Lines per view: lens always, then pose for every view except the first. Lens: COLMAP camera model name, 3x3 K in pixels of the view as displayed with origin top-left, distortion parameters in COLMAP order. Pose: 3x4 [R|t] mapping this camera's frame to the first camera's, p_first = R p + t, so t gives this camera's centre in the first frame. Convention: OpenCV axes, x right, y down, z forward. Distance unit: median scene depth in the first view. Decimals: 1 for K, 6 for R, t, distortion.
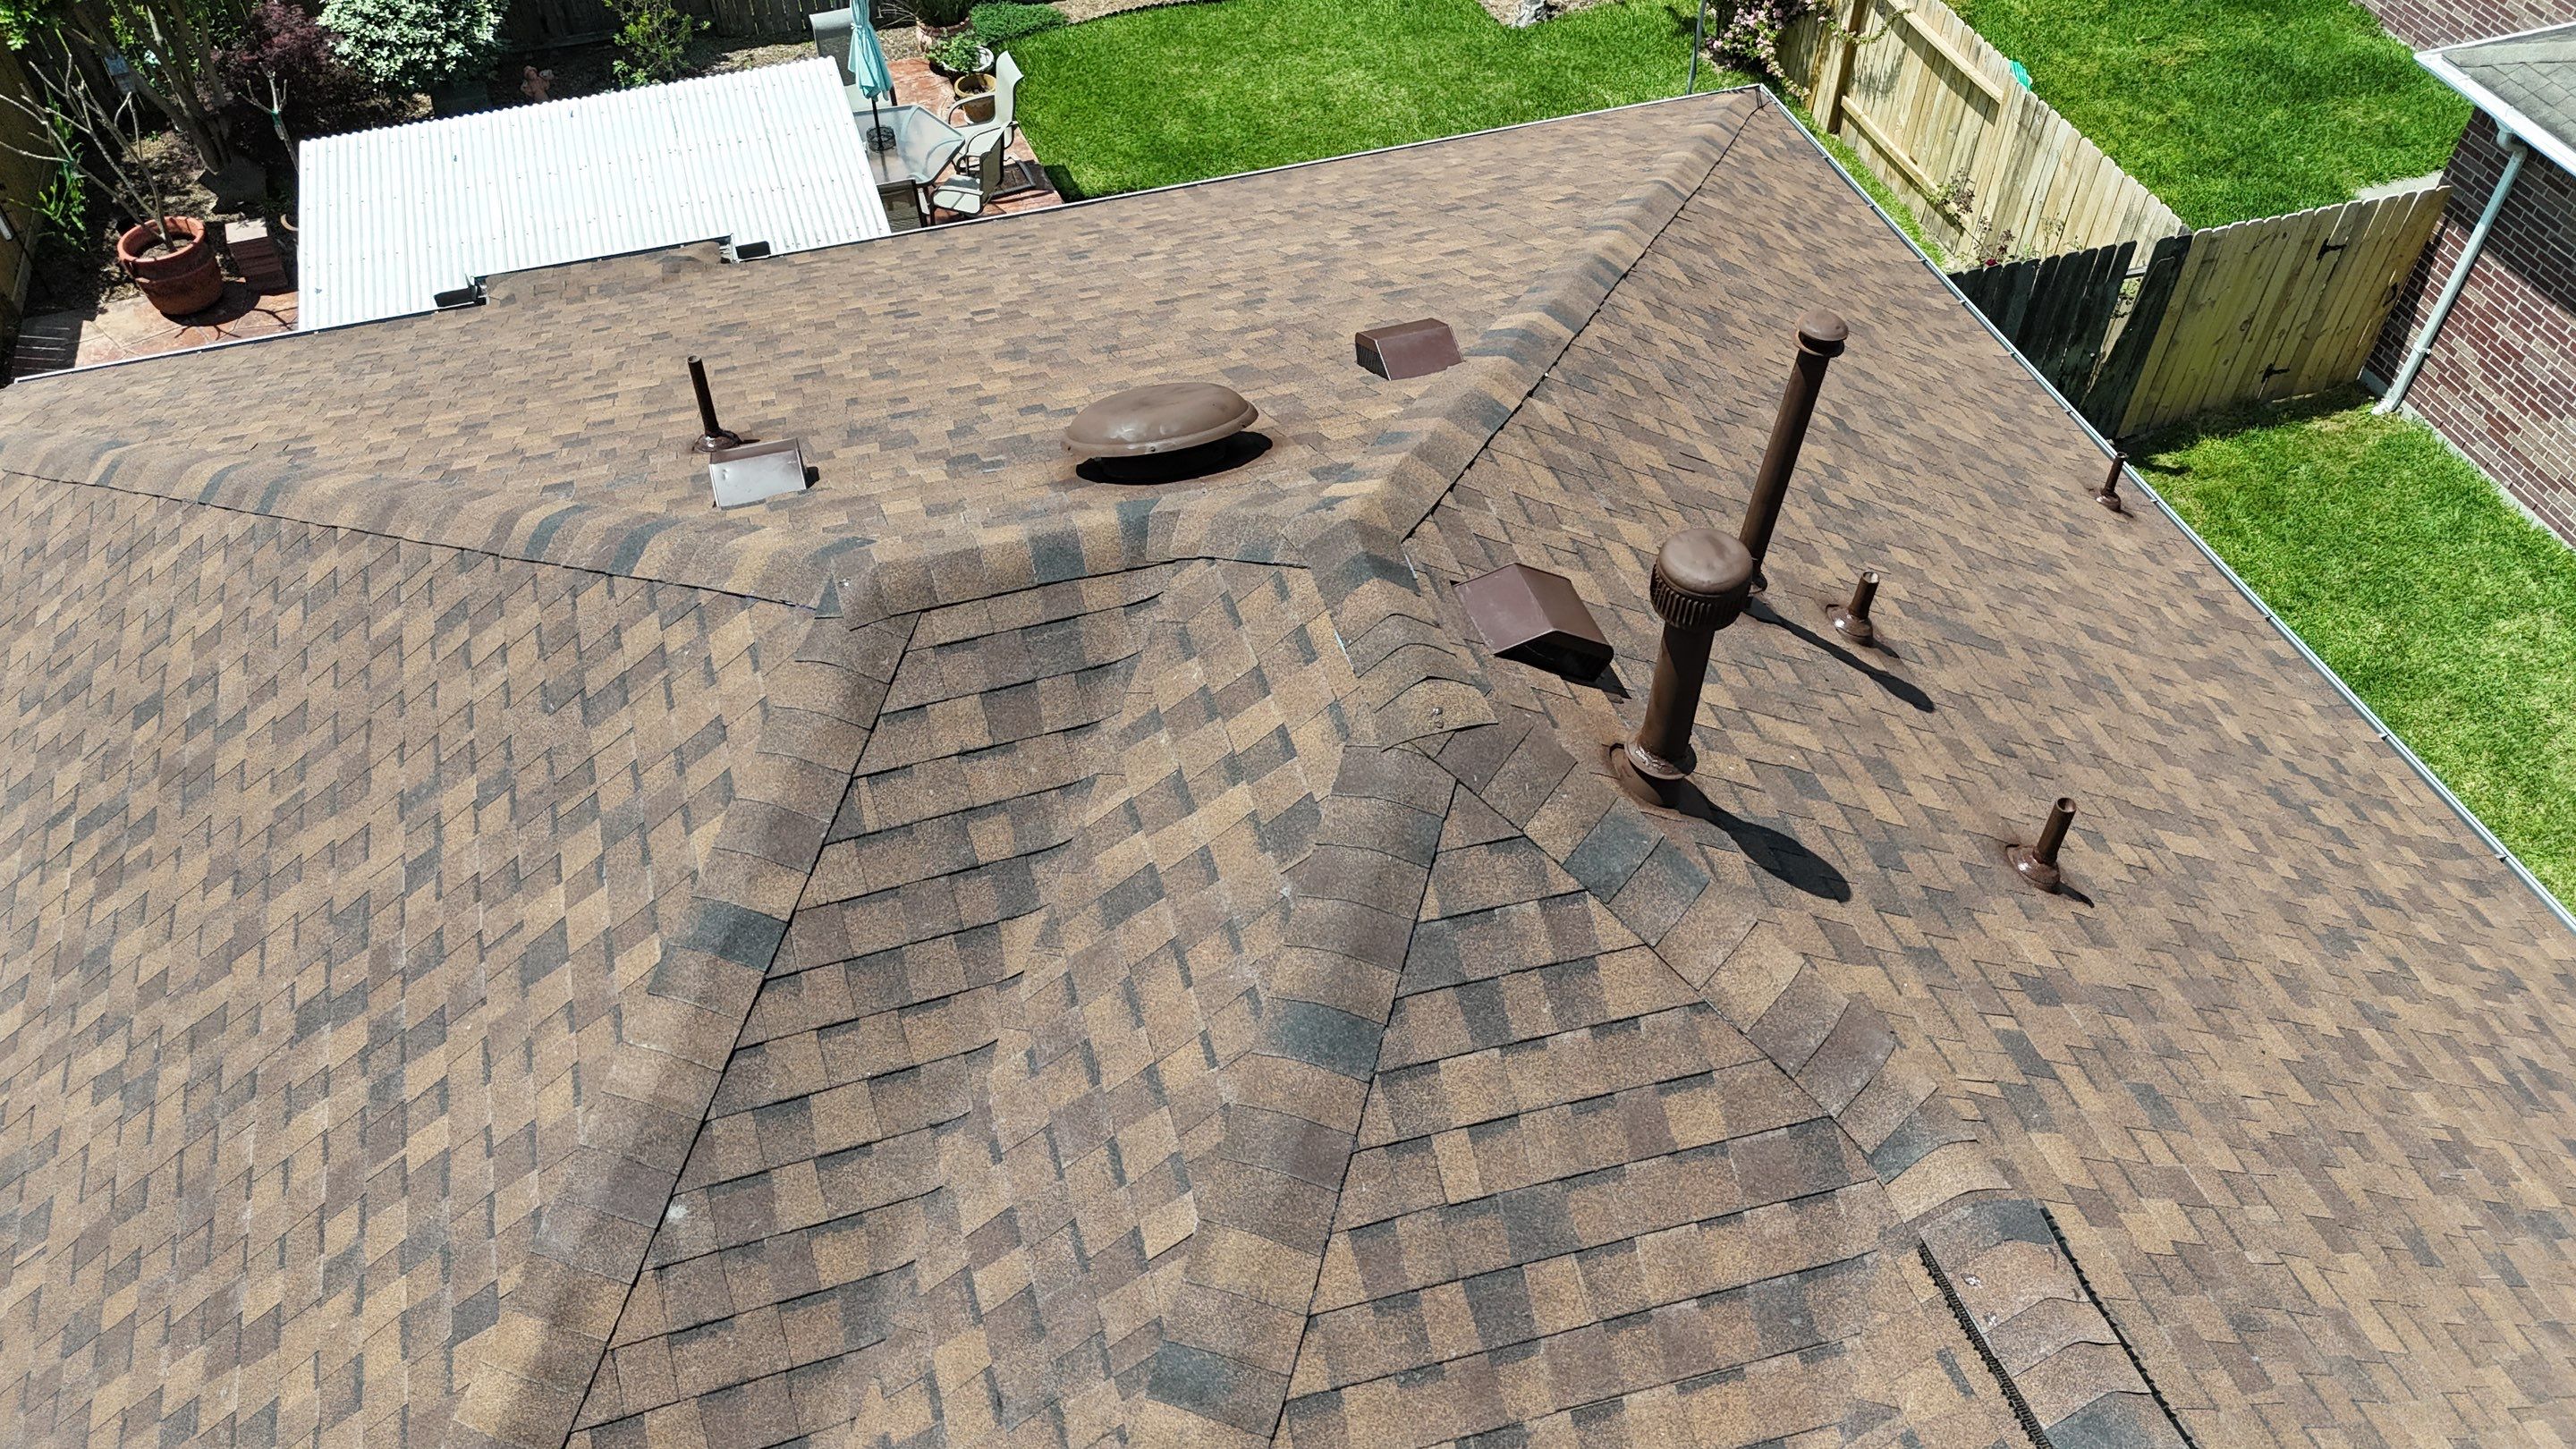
lens RADIAL K [[1925.1, 0, 1288.2], [0, 1925.1, 714.4], [0, 0, 1]] dist [0.085438, -0.090028]
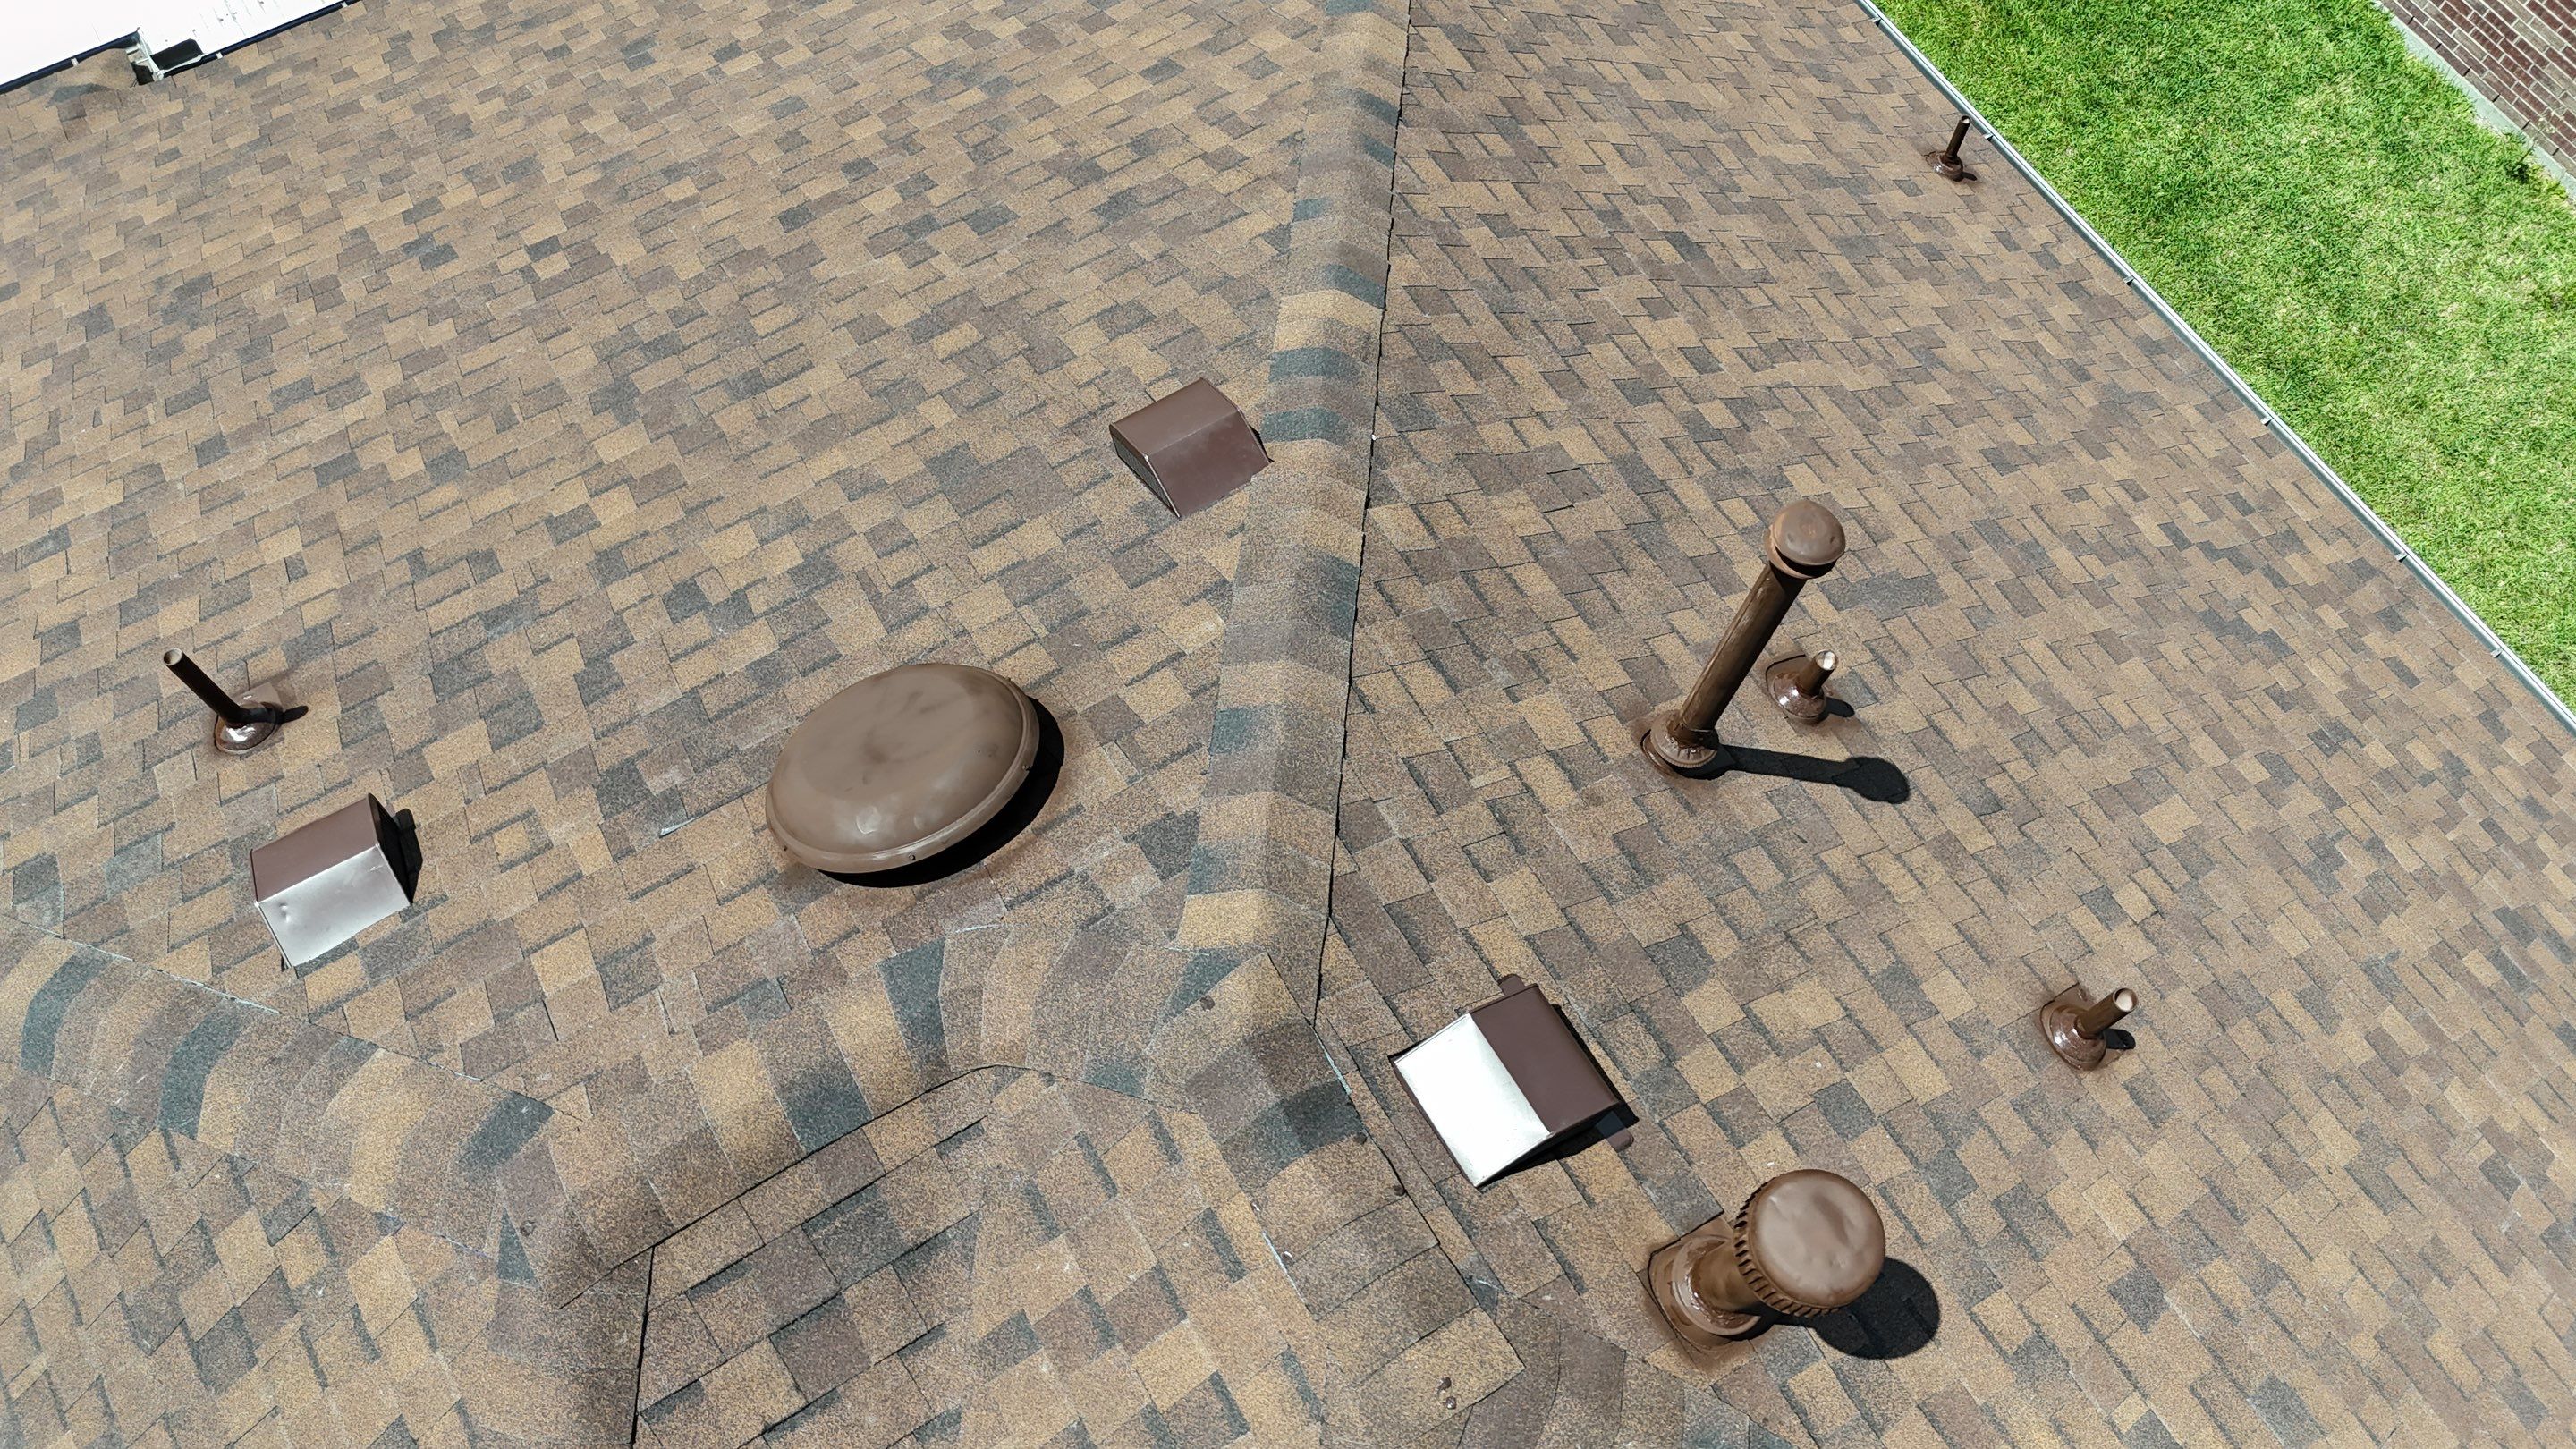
lens RADIAL K [[1925.1, 0, 1287.6], [0, 1925.1, 717.6], [0, 0, 1]] dist [0.085438, -0.090028]
pose [[0.970564, -0.214763, 0.109001, -0.003598], [0.168229, 0.928409, 0.331294, -0.434149], [-0.172347, -0.303205, 0.937210, 0.368243]]
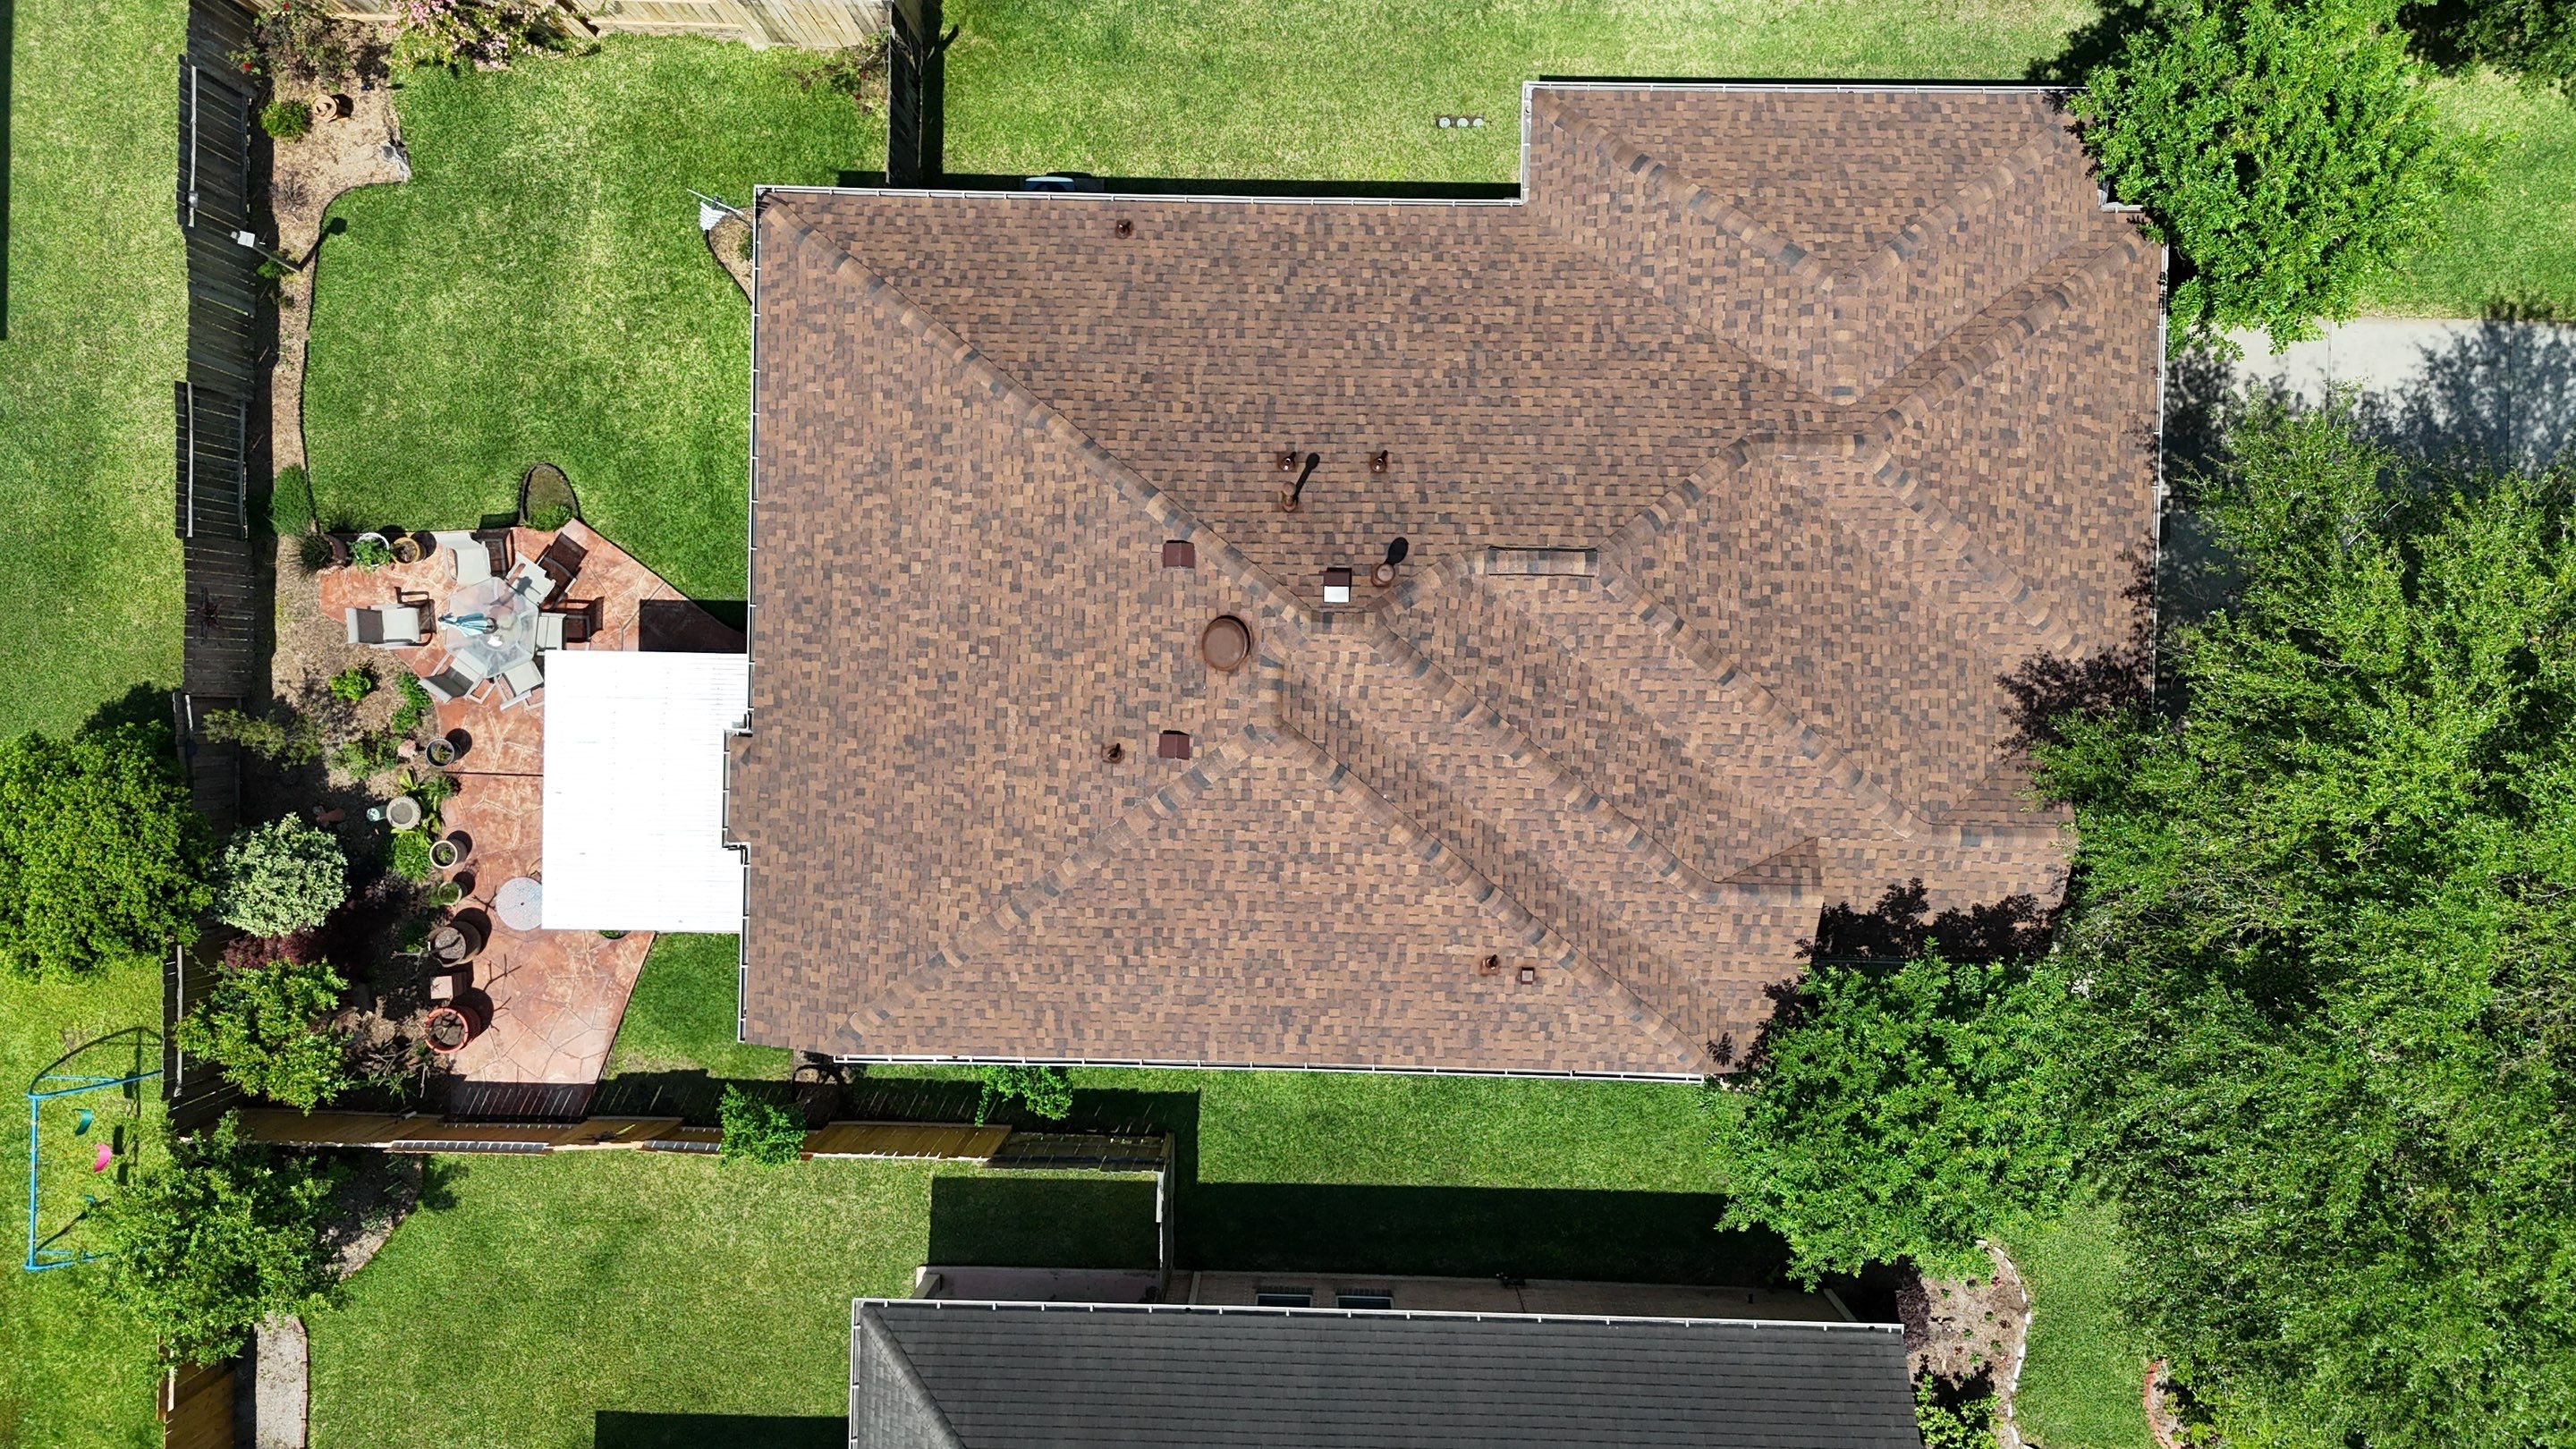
lens RADIAL K [[1925.1, 0, 1289.2], [0, 1925.1, 711.2], [0, 0, 1]] dist [0.085438, -0.090028]
pose [[0.324770, -0.945760, -0.007888, -0.138049], [0.699212, 0.234474, 0.675370, -2.967762], [-0.636889, -0.224855, 0.737437, -2.173960]]
